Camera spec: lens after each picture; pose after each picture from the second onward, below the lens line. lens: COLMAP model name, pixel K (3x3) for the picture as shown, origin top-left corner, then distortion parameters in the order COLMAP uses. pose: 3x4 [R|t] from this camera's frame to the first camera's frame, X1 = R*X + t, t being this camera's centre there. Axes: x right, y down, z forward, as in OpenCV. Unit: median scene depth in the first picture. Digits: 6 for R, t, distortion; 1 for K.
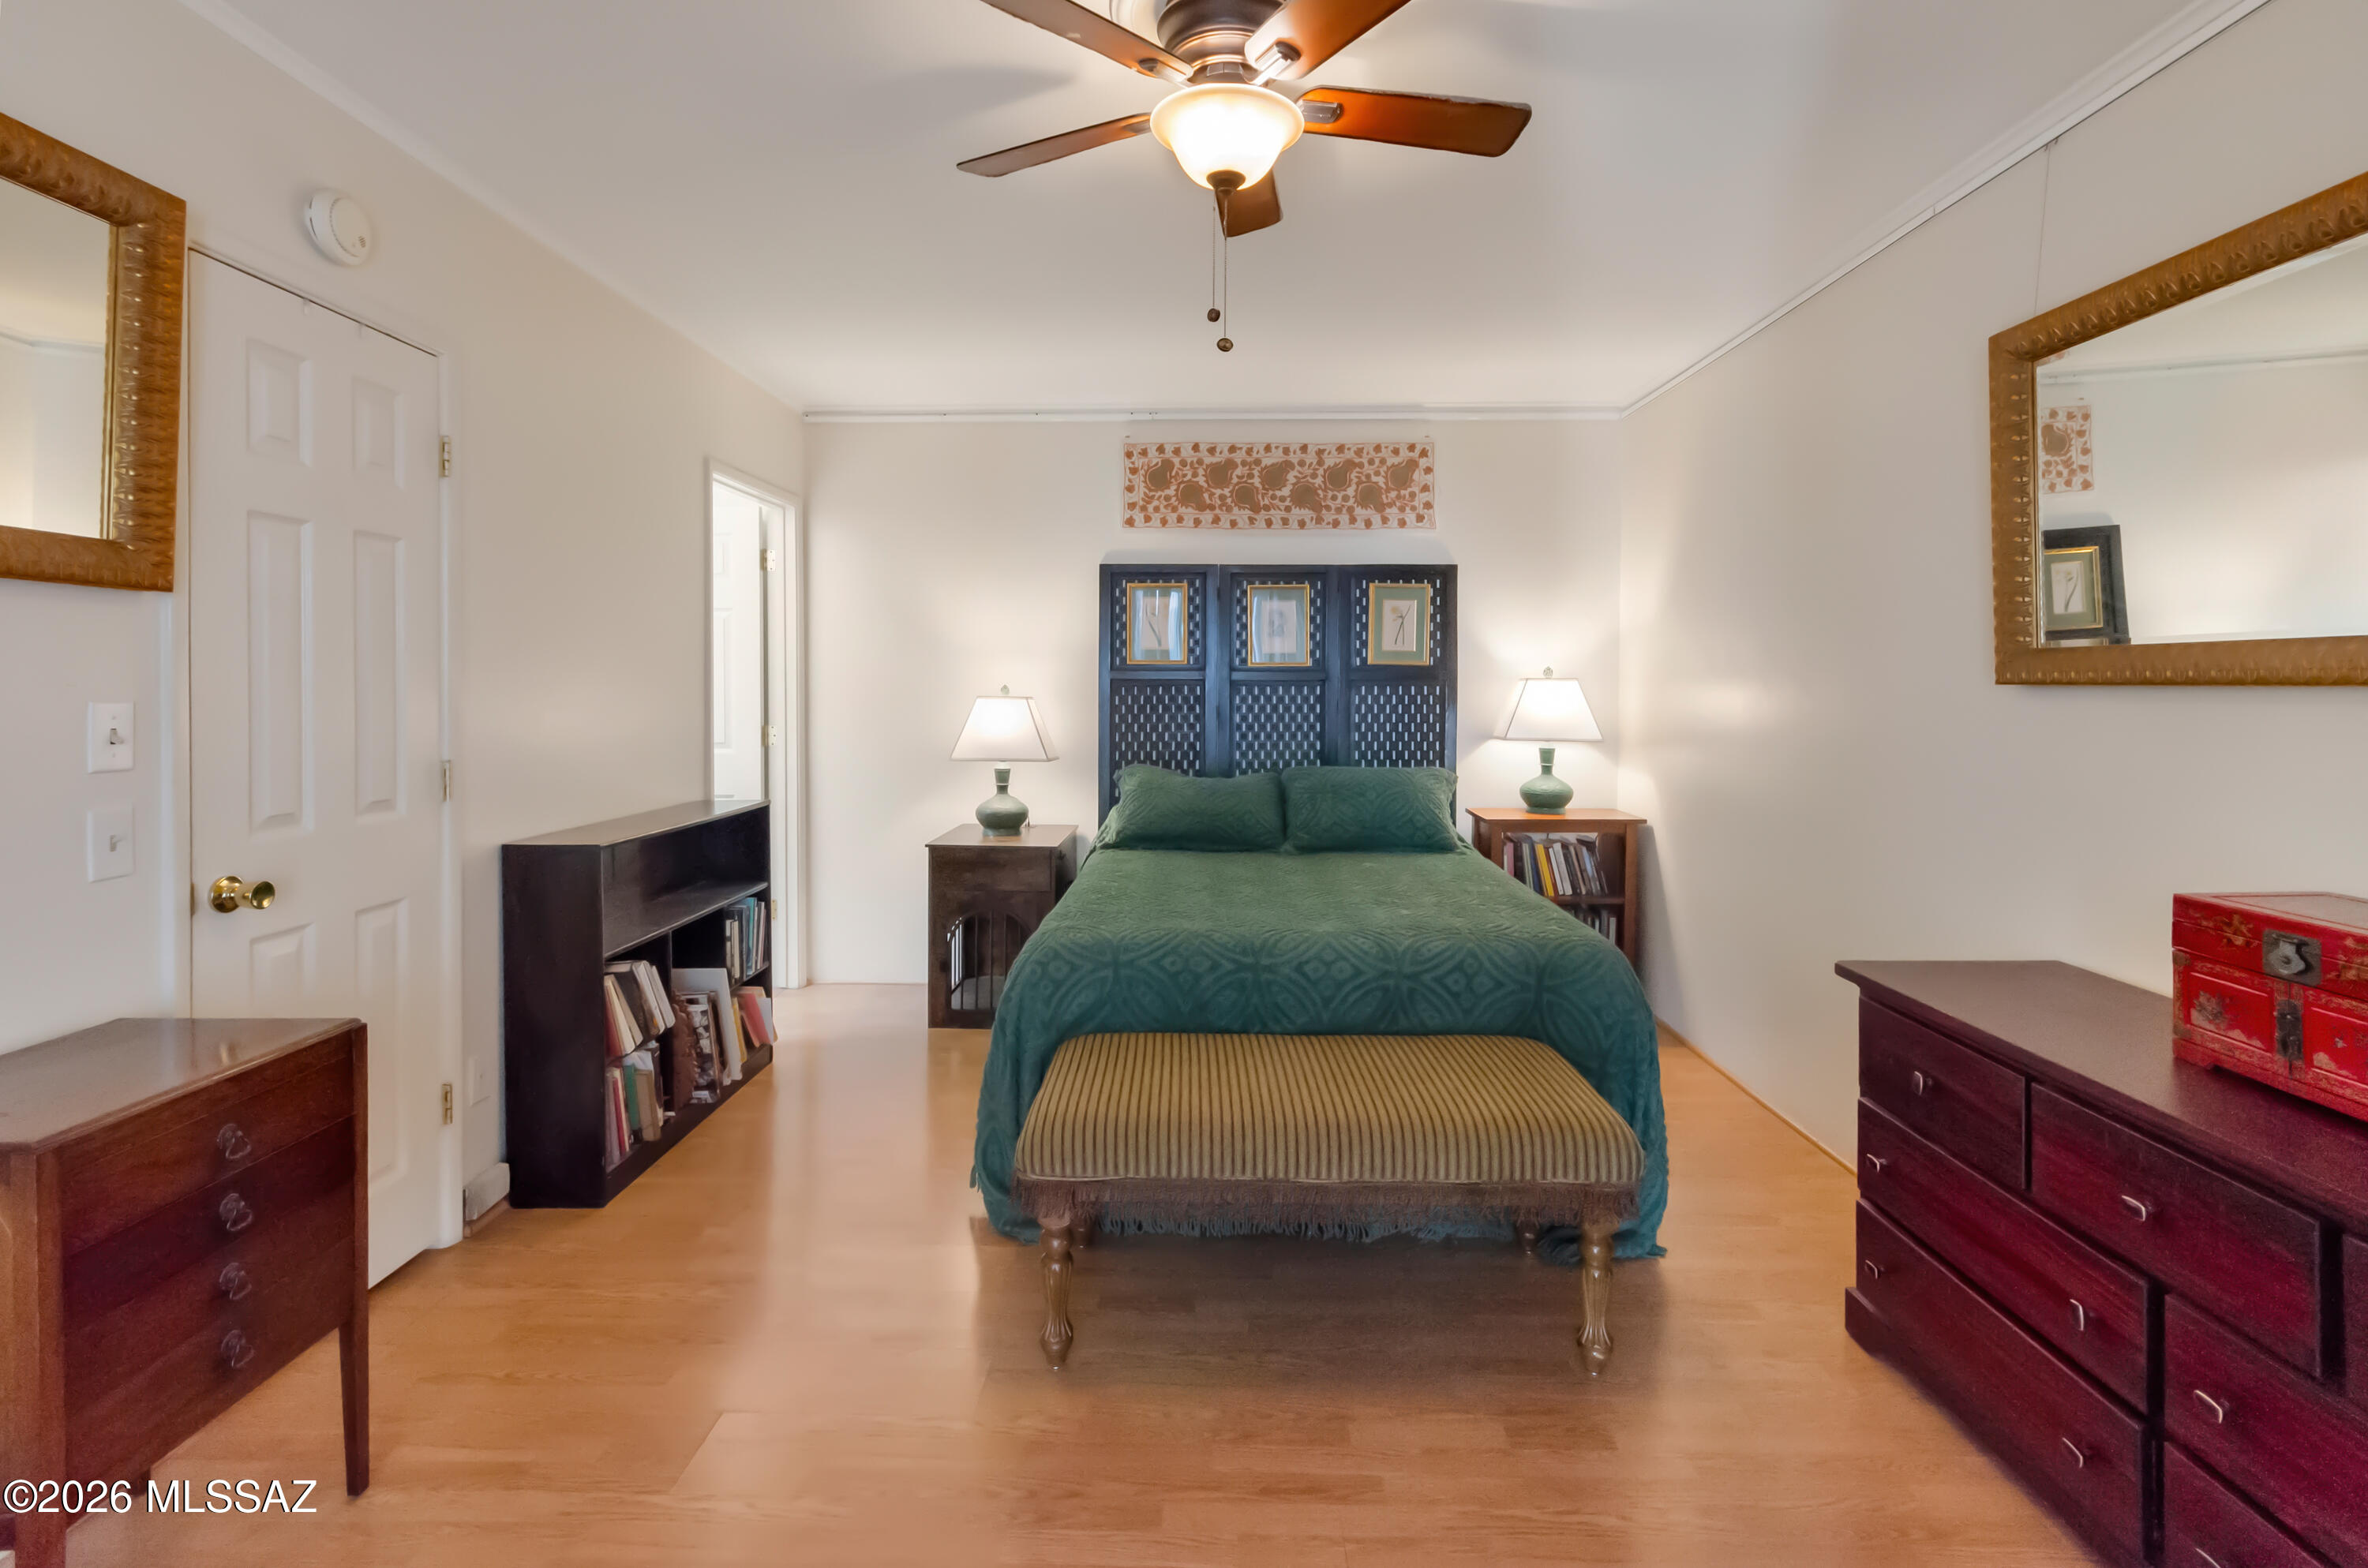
lens RADIAL K [[1076.9, 0, 1194.9], [0, 1076.9, 685.6], [0, 0, 1]] dist [0.003862, 0.002127]
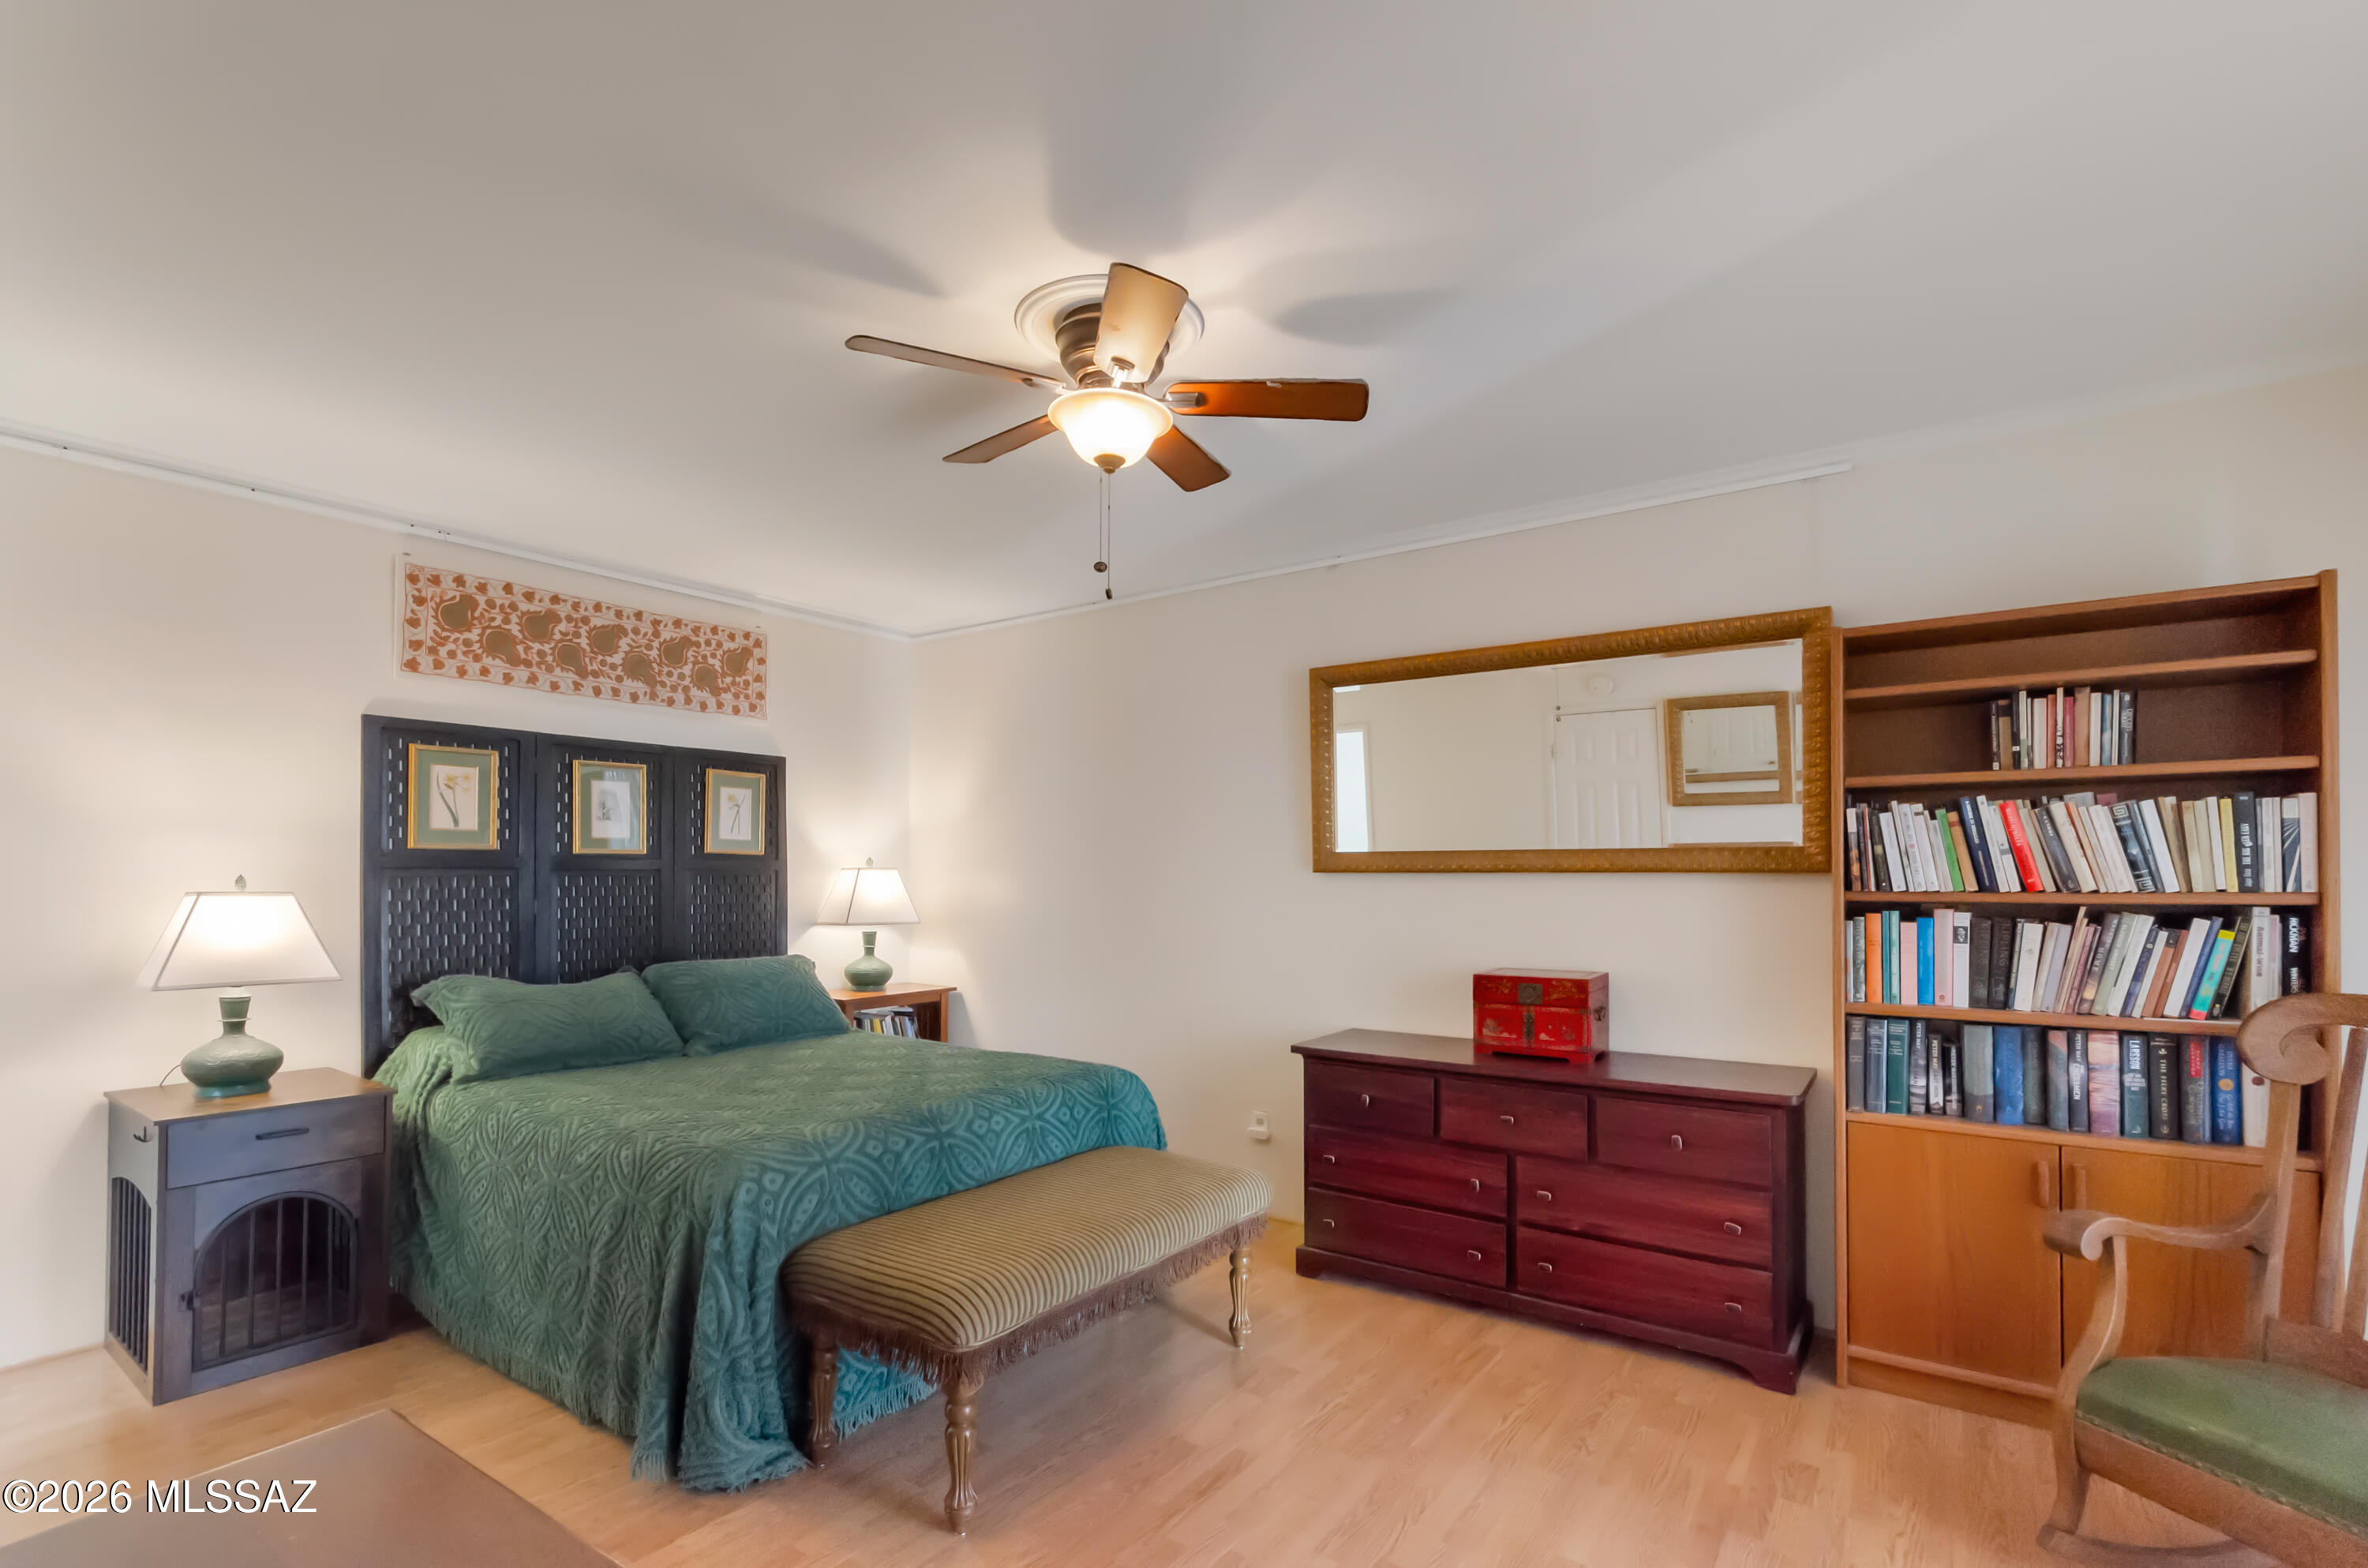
lens RADIAL K [[1076.9, 0, 1205.7], [0, 1076.9, 842.4], [0, 0, 1]] dist [0.003862, 0.002127]
pose [[0.561422, 0.022521, 0.827223, -0.380265], [0.003895, 0.999547, -0.029856, 0.001109], [-0.827521, 0.019984, 0.561080, 0.094053]]
